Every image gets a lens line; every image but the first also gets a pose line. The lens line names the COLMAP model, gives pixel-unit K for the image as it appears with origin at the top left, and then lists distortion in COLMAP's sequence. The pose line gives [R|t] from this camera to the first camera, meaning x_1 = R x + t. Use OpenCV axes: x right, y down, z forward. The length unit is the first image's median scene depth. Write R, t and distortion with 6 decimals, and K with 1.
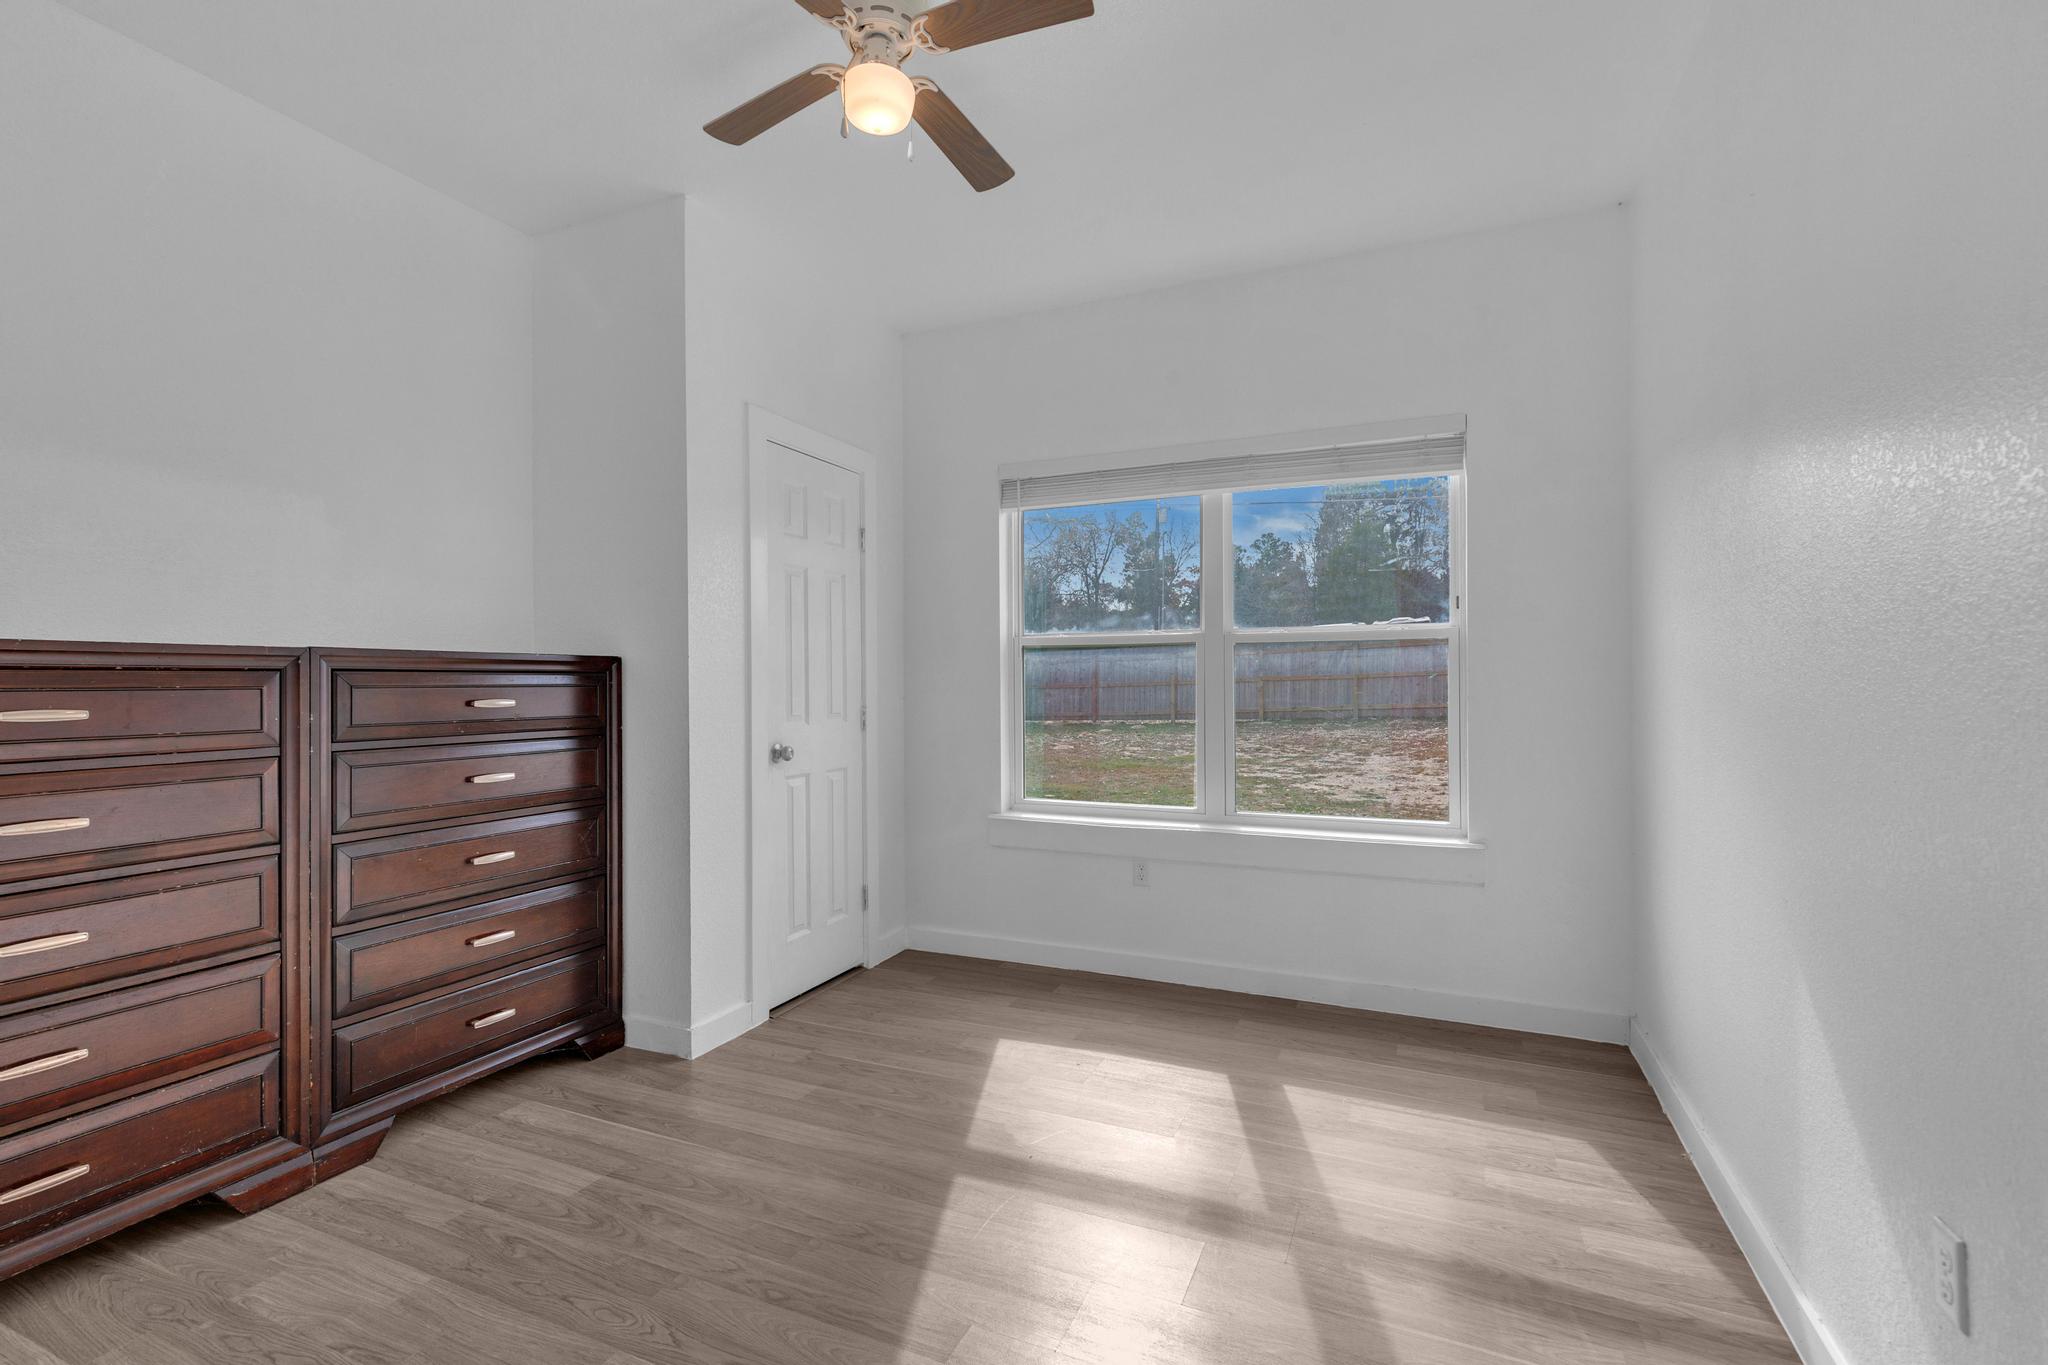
lens RADIAL K [[914.8, 0, 1015.9], [0, 914.8, 674.9], [0, 0, 1]] dist [0.002154, -0.001307]
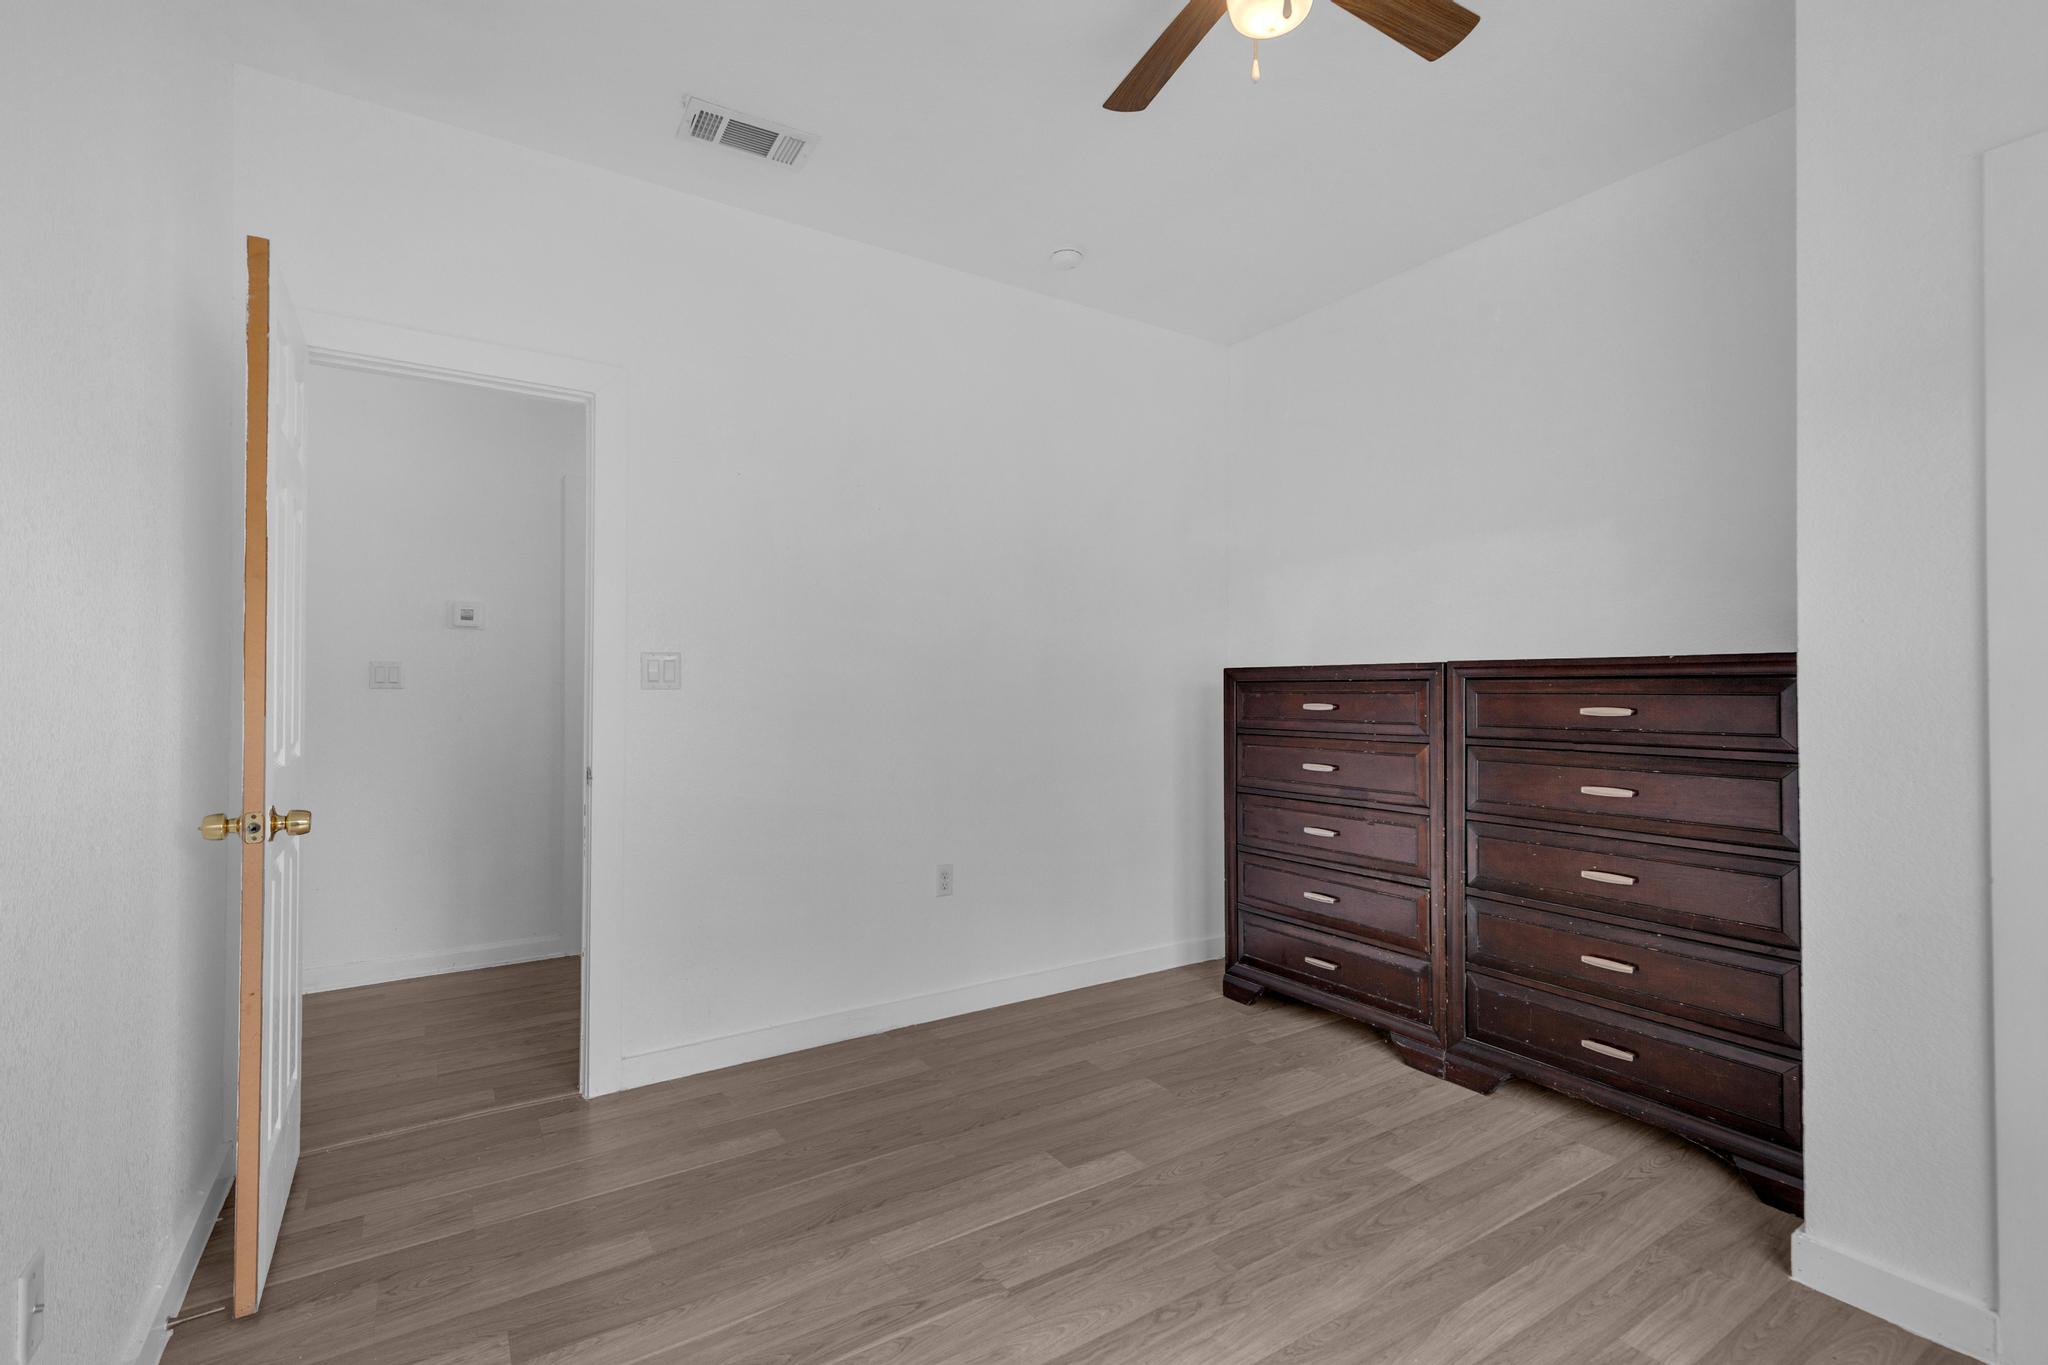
lens RADIAL K [[914.8, 0, 1014.9], [0, 914.8, 689.0], [0, 0, 1]] dist [0.002154, -0.001307]
pose [[-0.544956, 0.009339, -0.838412, 0.668619], [0.012538, 0.999917, 0.002989, -0.003049], [0.838371, -0.008883, -0.545028, 1.254850]]
